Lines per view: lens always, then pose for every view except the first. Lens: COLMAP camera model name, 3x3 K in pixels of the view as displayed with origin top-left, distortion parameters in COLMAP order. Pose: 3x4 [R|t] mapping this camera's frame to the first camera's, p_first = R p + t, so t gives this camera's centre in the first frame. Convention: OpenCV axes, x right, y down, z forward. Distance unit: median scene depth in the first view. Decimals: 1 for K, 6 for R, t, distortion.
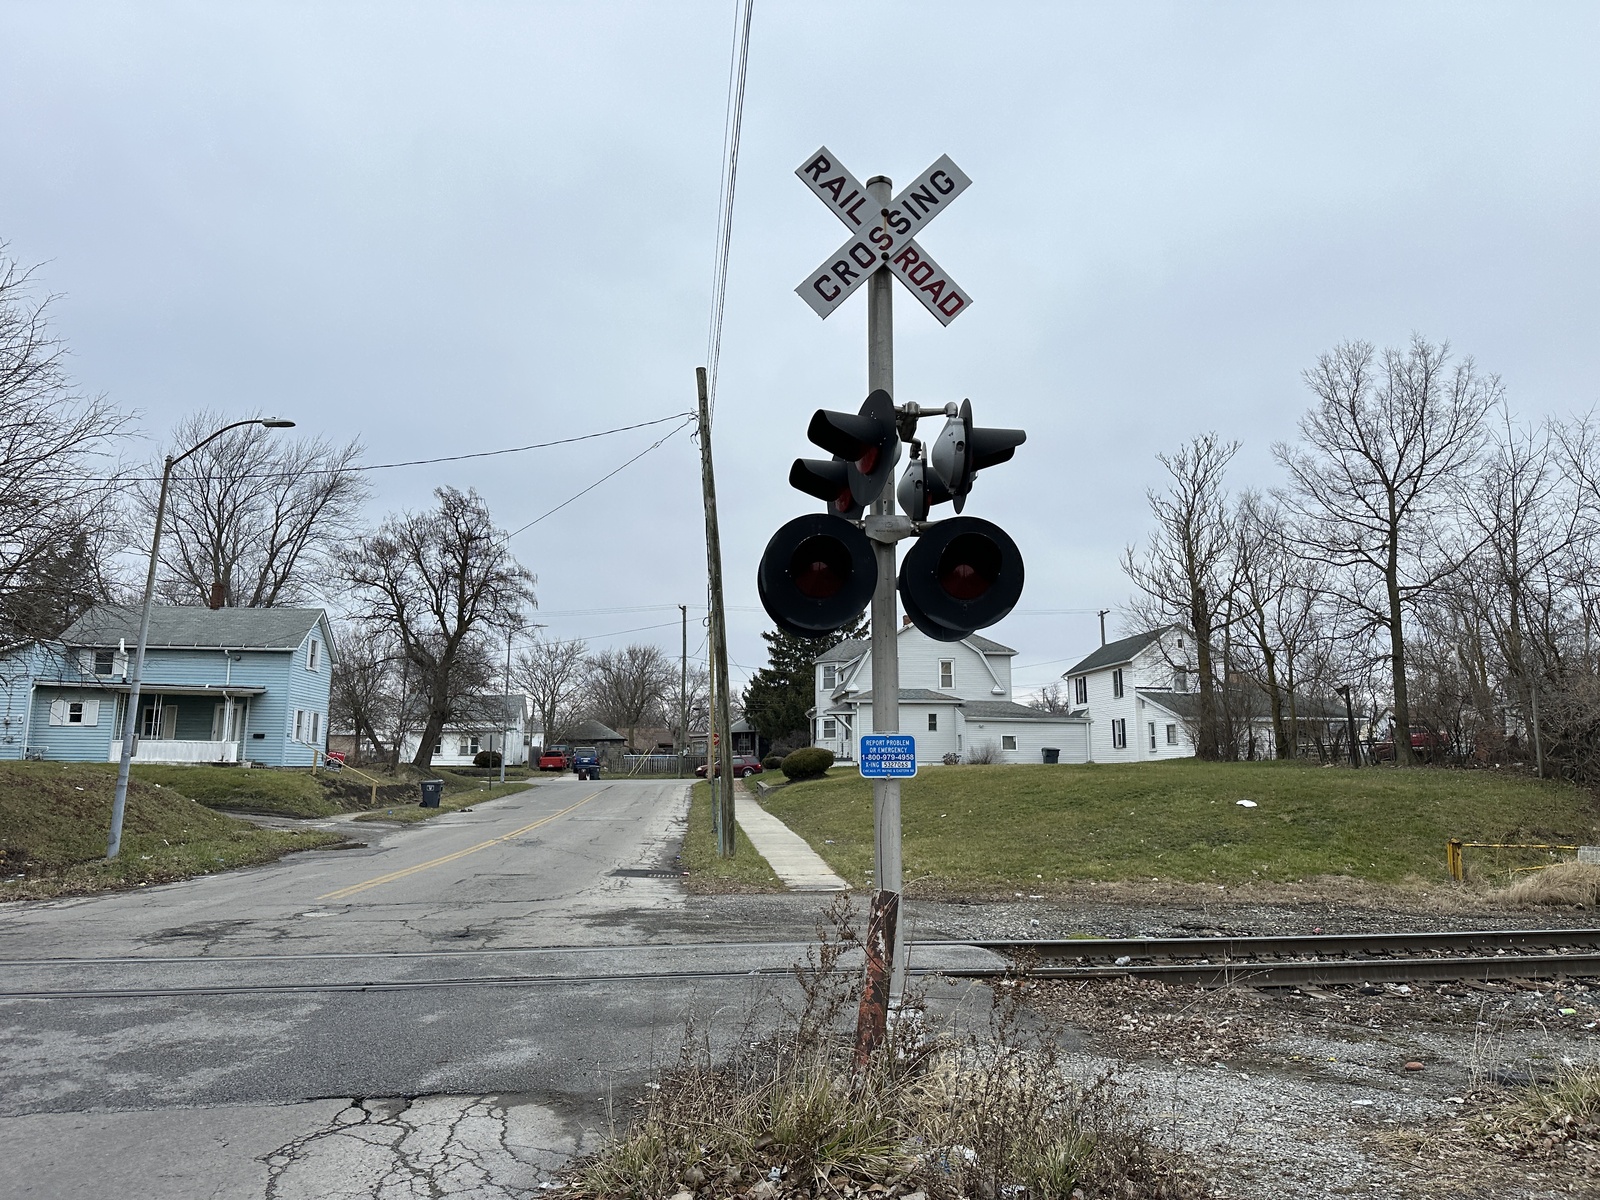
lens RADIAL K [[1114.2, 0, 809.2], [0, 1114.2, 585.9], [0, 0, 1]] dist [0.152815, -0.276702]
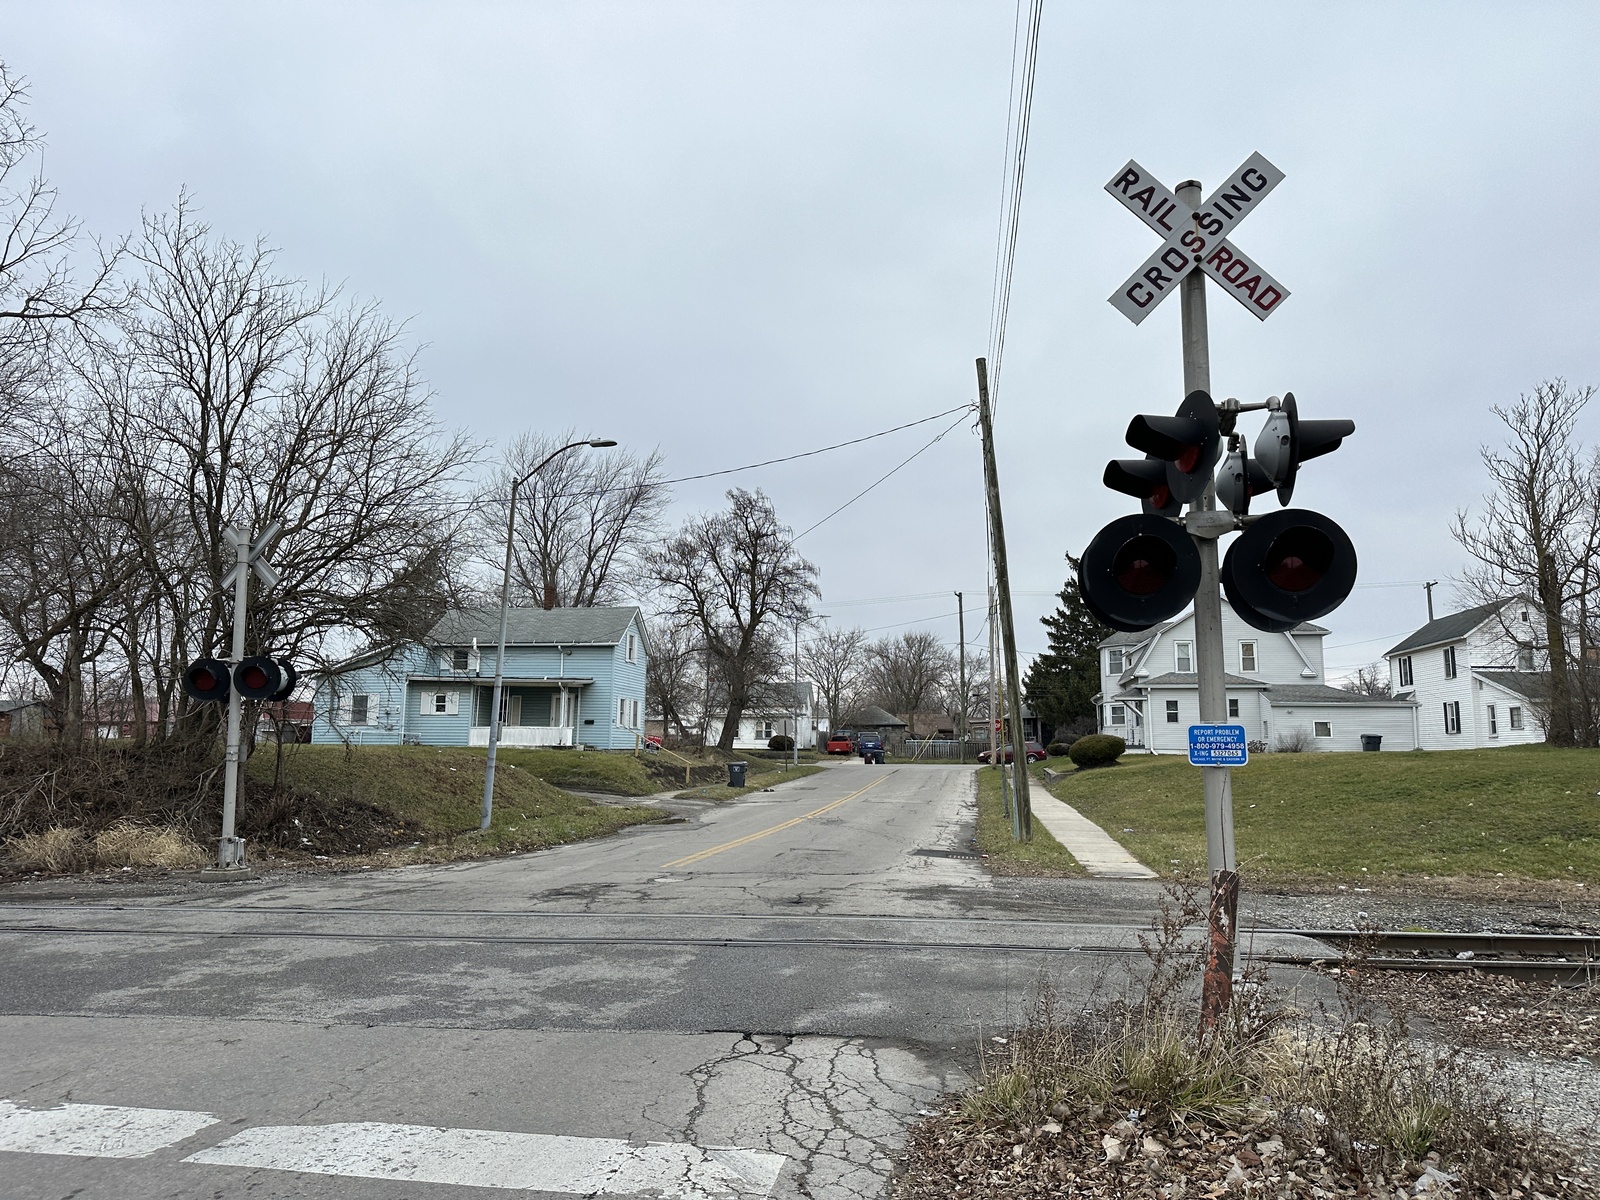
lens RADIAL K [[1121.3, 0, 800.0], [0, 1121.3, 600.0], [0, 0, 1]] dist [0.074006, -0.091802]
pose [[0.968751, -0.030781, -0.246120, -0.008537], [0.037029, 0.999098, 0.020795, -0.003668], [0.245258, -0.029258, 0.969016, -0.021623]]
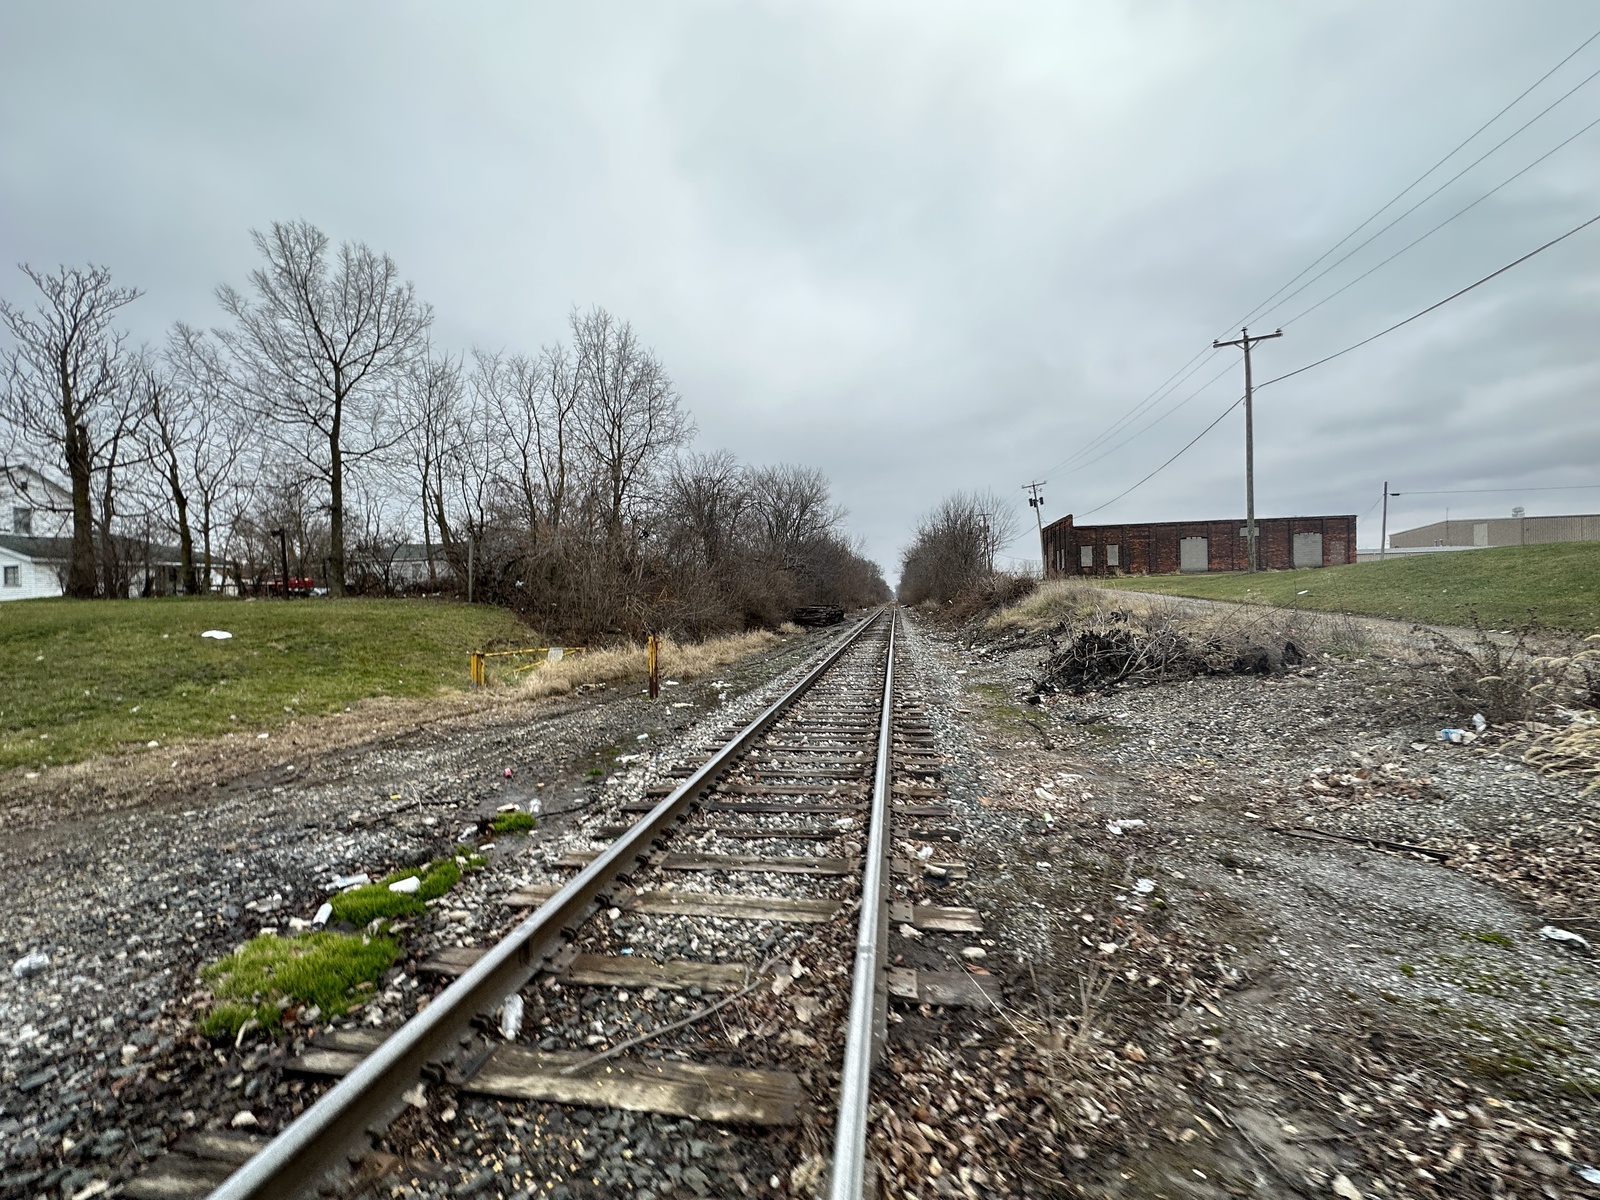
lens RADIAL K [[633.6, 0, 800.0], [0, 633.6, 600.0], [0, 0, 1]] dist [-0.000584, 0.000043]
pose [[0.316437, -0.009242, 0.948568, 0.034026], [-0.128813, 0.990272, 0.052619, 0.061481], [-0.939827, -0.138838, 0.312169, 0.324293]]
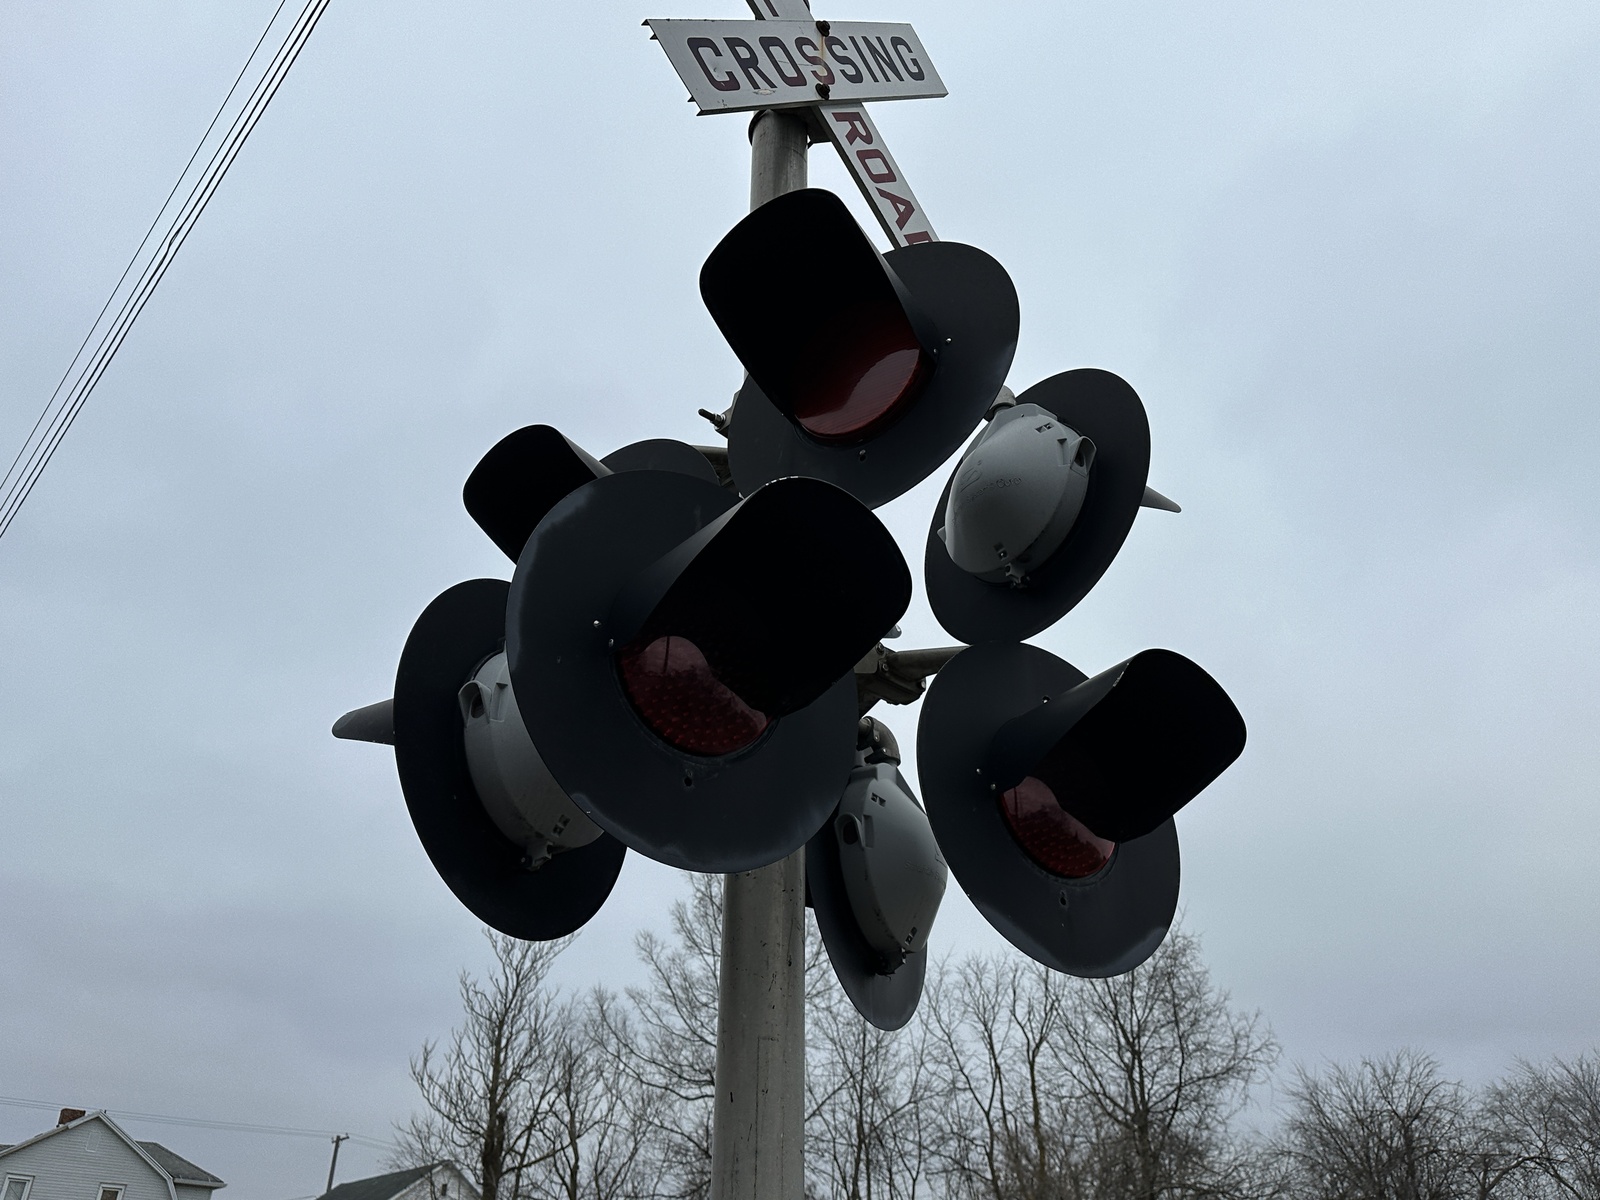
lens RADIAL K [[1274.6, 0, 800.0], [0, 1274.6, 600.0], [0, 0, 1]] dist [0.008859, 0.000114]
pose [[0.818805, 0.315494, 0.479606, -0.025583], [-0.112629, 0.907495, -0.404682, 0.019929], [-0.562915, 0.277338, 0.778595, 0.147743]]
